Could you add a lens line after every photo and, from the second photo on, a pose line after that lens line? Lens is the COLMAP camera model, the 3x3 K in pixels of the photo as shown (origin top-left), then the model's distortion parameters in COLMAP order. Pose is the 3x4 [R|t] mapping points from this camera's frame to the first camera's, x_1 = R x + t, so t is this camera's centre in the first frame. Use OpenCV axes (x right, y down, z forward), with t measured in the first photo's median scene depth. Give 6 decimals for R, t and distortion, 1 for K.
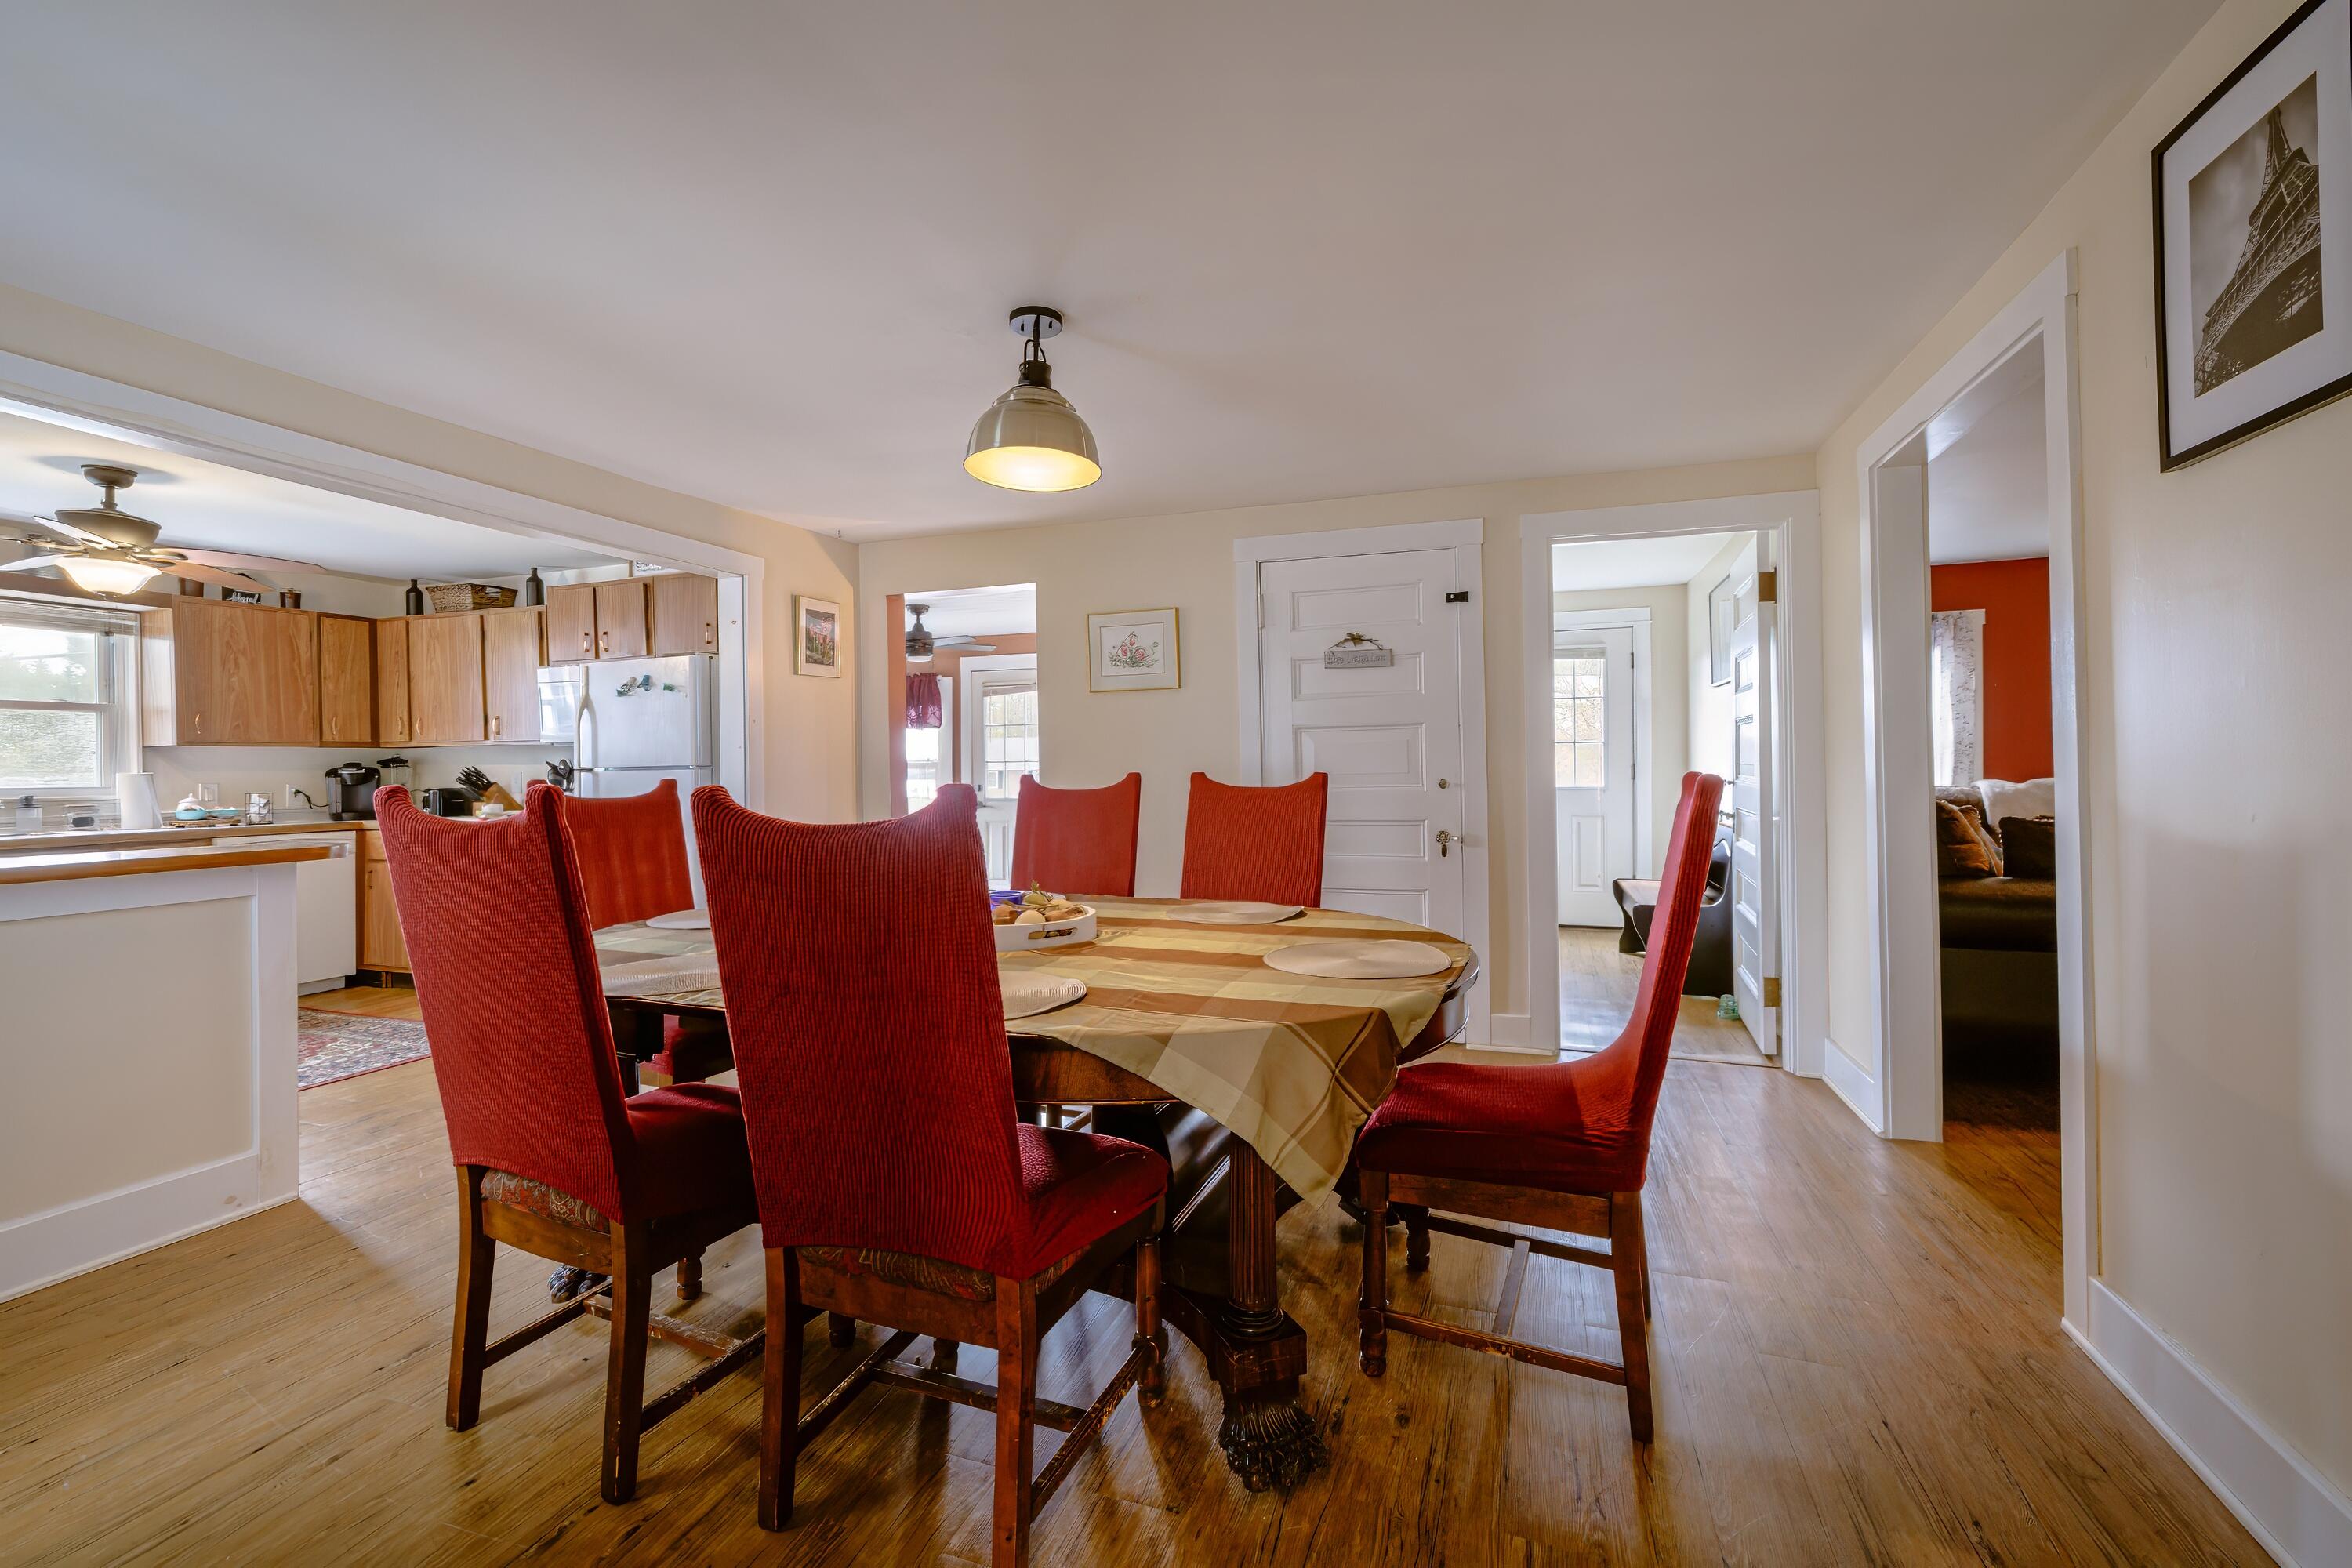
lens RADIAL K [[1009.0, 0, 1164.2], [0, 1009.0, 764.9], [0, 0, 1]] dist [-0.002636, -0.000228]
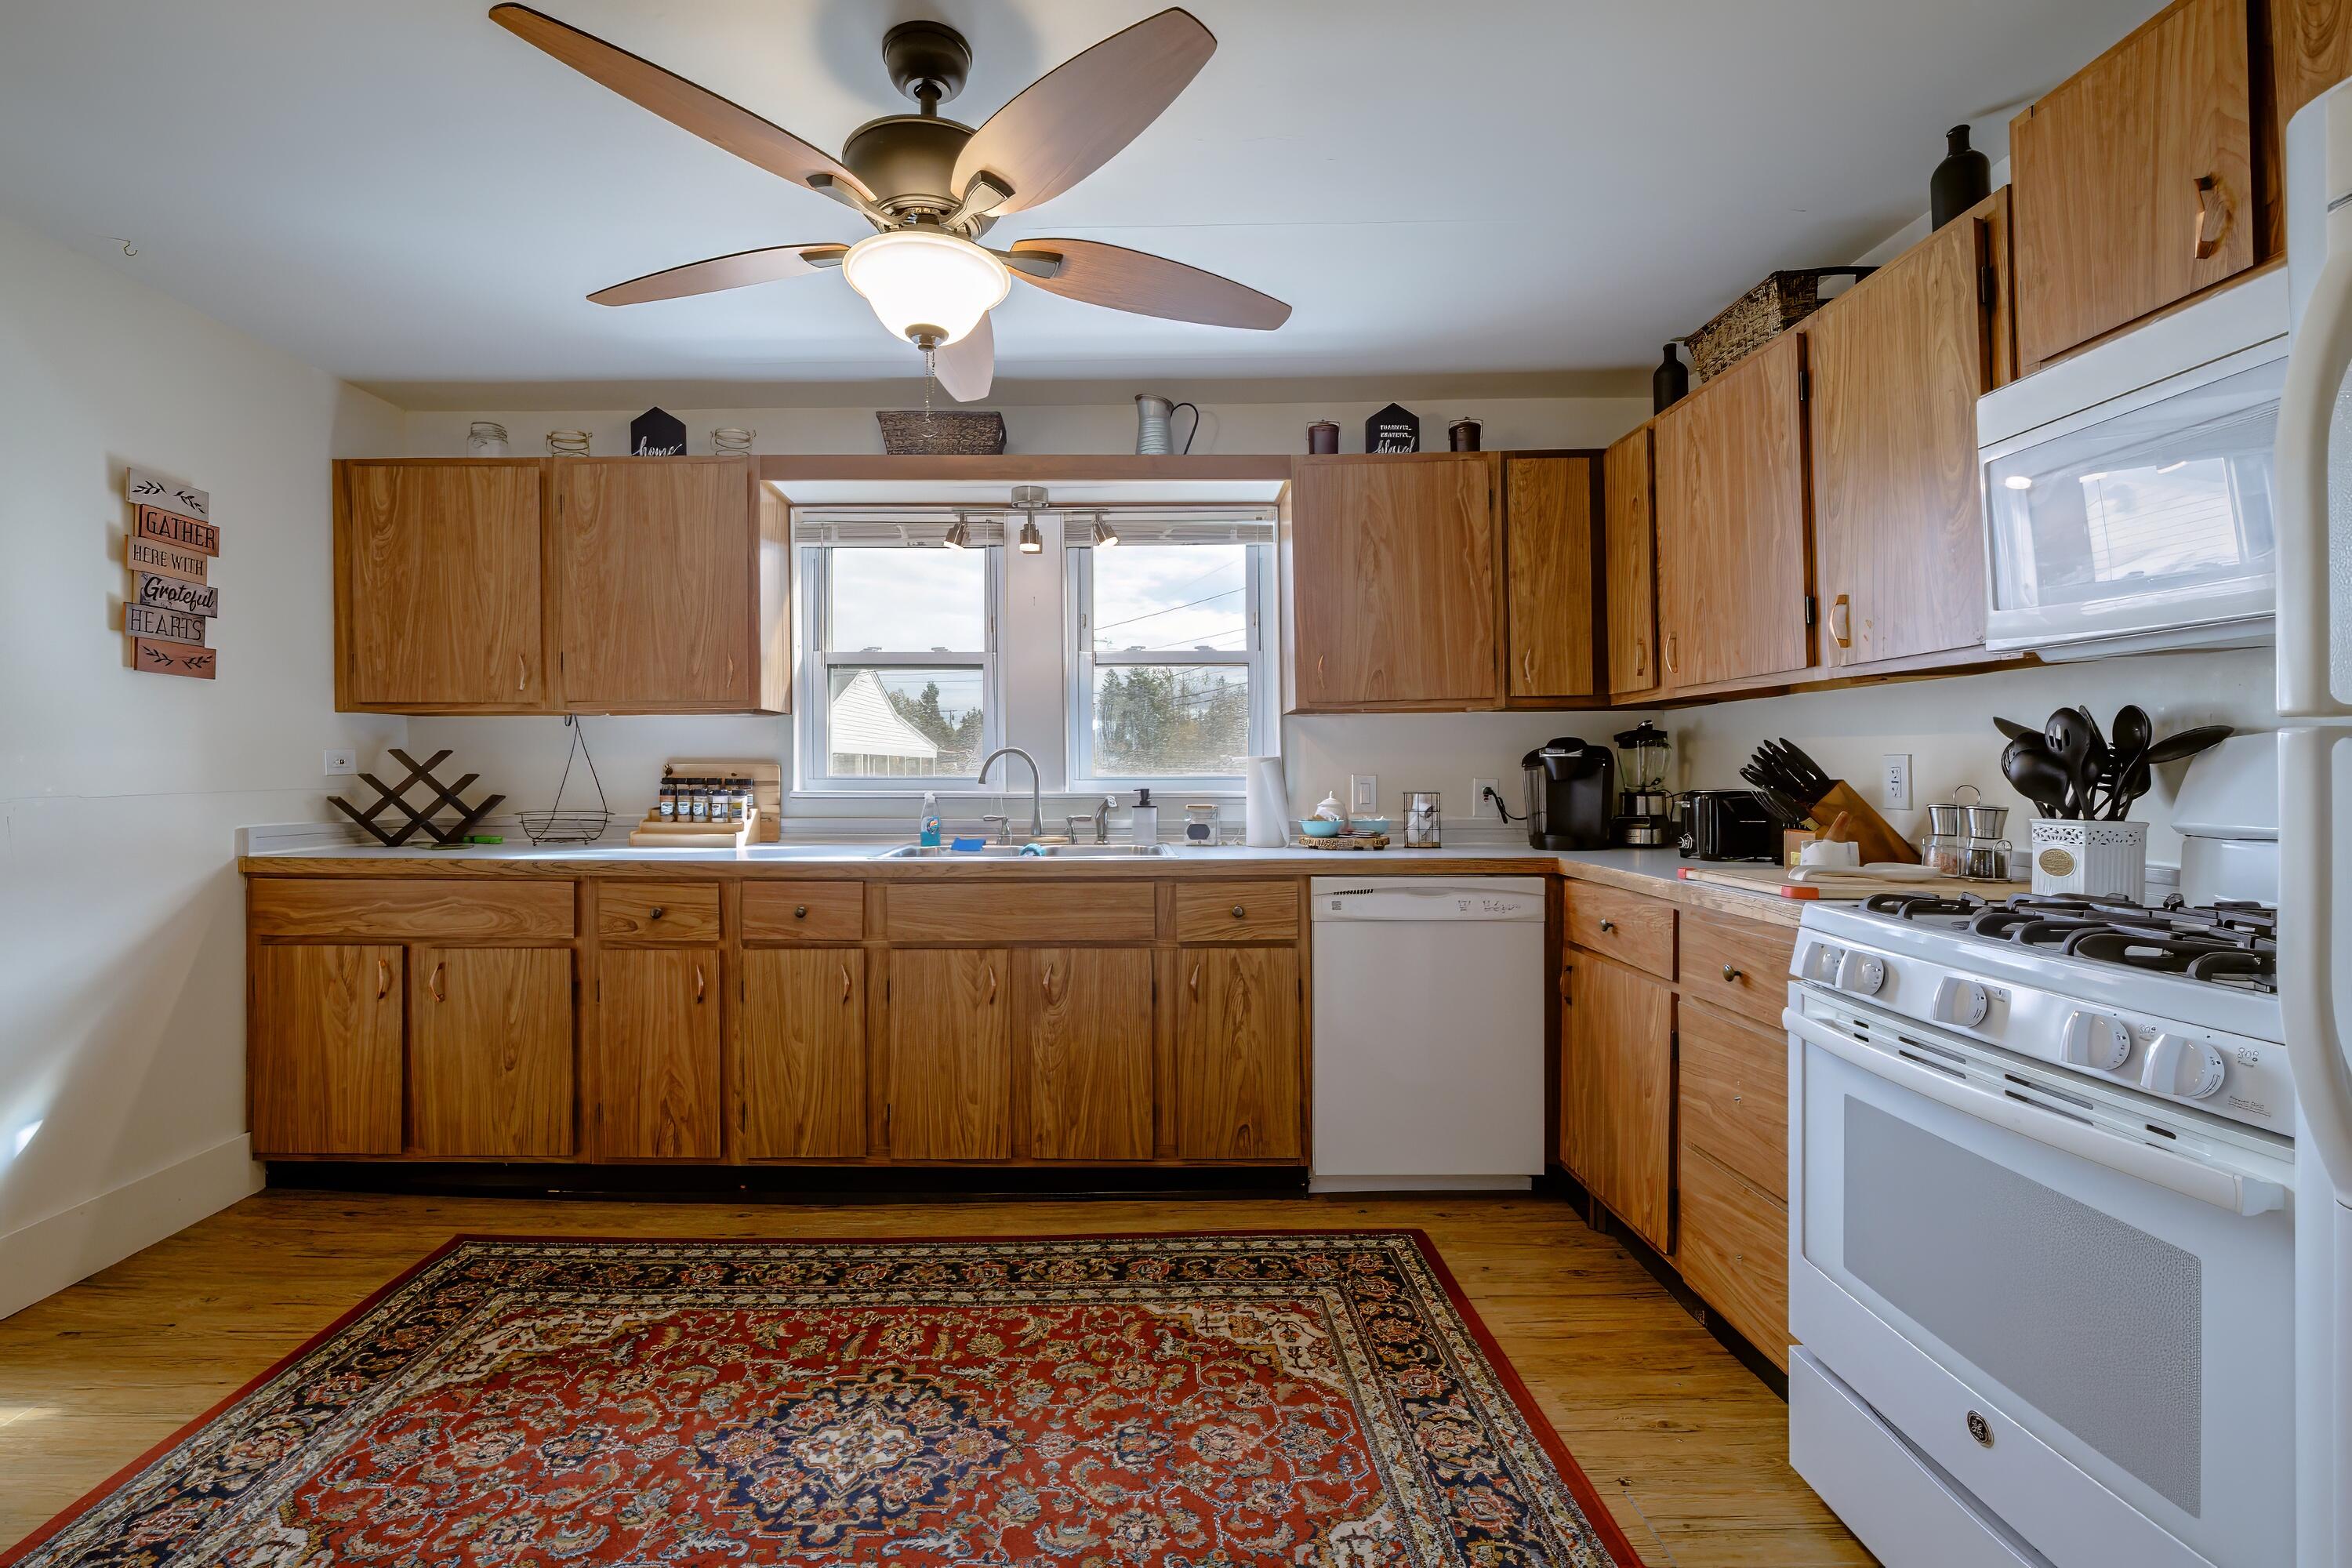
lens RADIAL K [[982.9, 0, 1177.2], [0, 982.9, 770.8], [0, 0, 1]] dist [0.000738, -0.000051]
pose [[0.360227, 0.009210, -0.932819, -0.425615], [0.002669, 0.999937, 0.010904, 0.009300], [0.932861, -0.006417, 0.360180, 0.661172]]
